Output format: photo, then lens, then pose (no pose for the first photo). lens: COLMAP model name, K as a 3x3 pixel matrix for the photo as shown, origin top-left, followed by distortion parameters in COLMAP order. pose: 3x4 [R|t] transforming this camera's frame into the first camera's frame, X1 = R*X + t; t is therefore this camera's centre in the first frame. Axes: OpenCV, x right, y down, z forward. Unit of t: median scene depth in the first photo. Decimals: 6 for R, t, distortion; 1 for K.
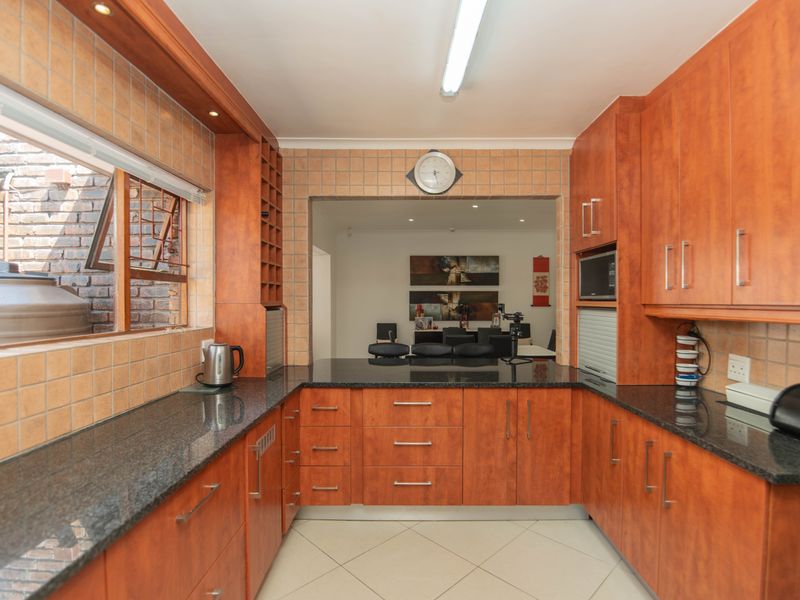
lens RADIAL K [[398.6, 0, 401.5], [0, 398.6, 305.2], [0, 0, 1]] dist [0.001093, -0.020027]
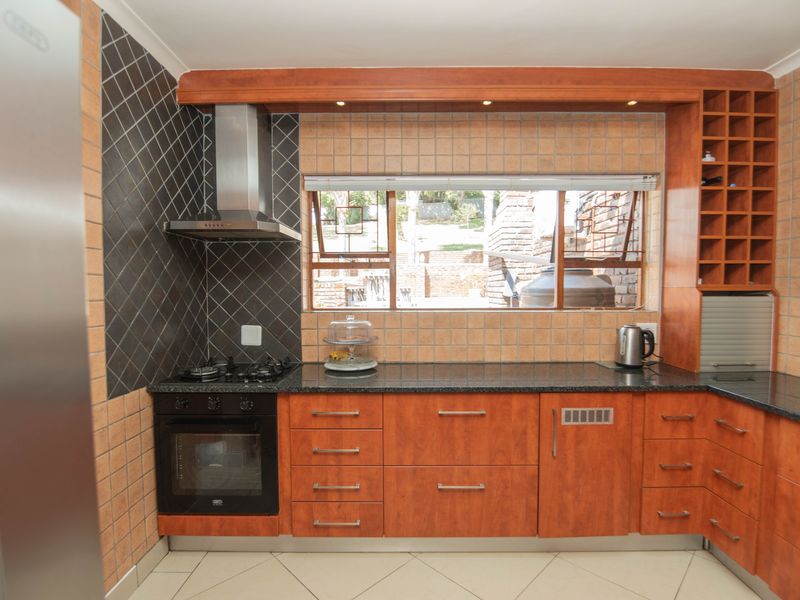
lens RADIAL K [[398.6, 0, 401.5], [0, 398.6, 305.2], [0, 0, 1]] dist [0.001093, -0.020027]
pose [[0.005089, 0.041450, -0.999128, 0.530636], [-0.008577, 0.999106, 0.041405, 0.004146], [0.999950, 0.008359, 0.005440, 0.372525]]
